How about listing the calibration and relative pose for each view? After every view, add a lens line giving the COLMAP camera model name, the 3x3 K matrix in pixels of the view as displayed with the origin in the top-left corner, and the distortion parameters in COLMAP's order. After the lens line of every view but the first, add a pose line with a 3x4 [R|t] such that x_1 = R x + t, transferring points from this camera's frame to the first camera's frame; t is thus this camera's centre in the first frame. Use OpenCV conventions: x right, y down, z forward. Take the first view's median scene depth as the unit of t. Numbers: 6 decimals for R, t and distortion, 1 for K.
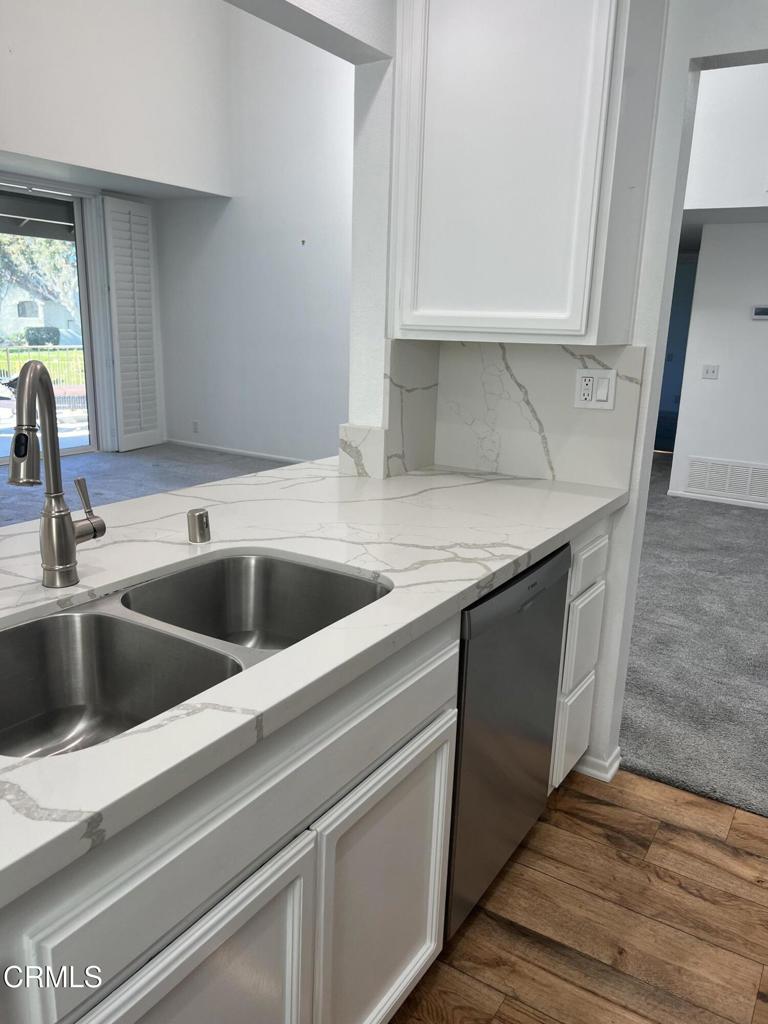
lens RADIAL K [[768.9, 0, 384.7], [0, 768.9, 511.6], [0, 0, 1]] dist [0.052648, -0.060889]
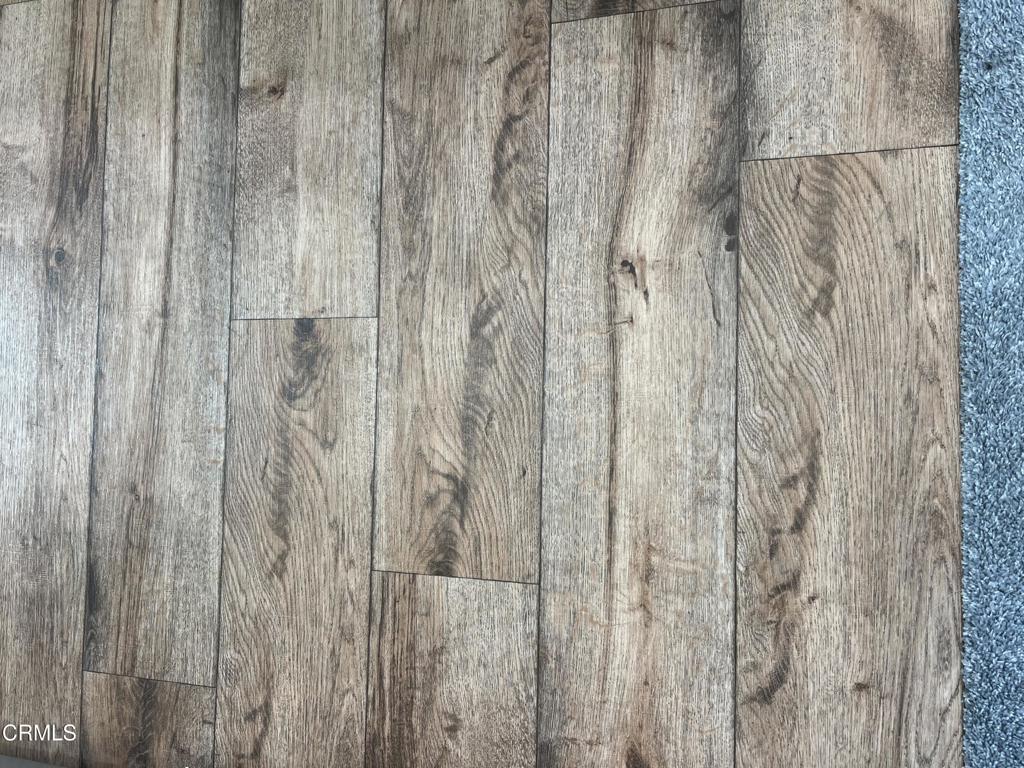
lens RADIAL K [[768.9, 0, 517.5], [0, 768.9, 389.4], [0, 0, 1]] dist [0.052648, -0.060889]
pose [[0.490585, 0.841547, -0.226106, 0.621314], [0.082180, 0.213638, 0.973450, 0.095600], [0.867509, -0.496142, 0.035649, 0.936431]]
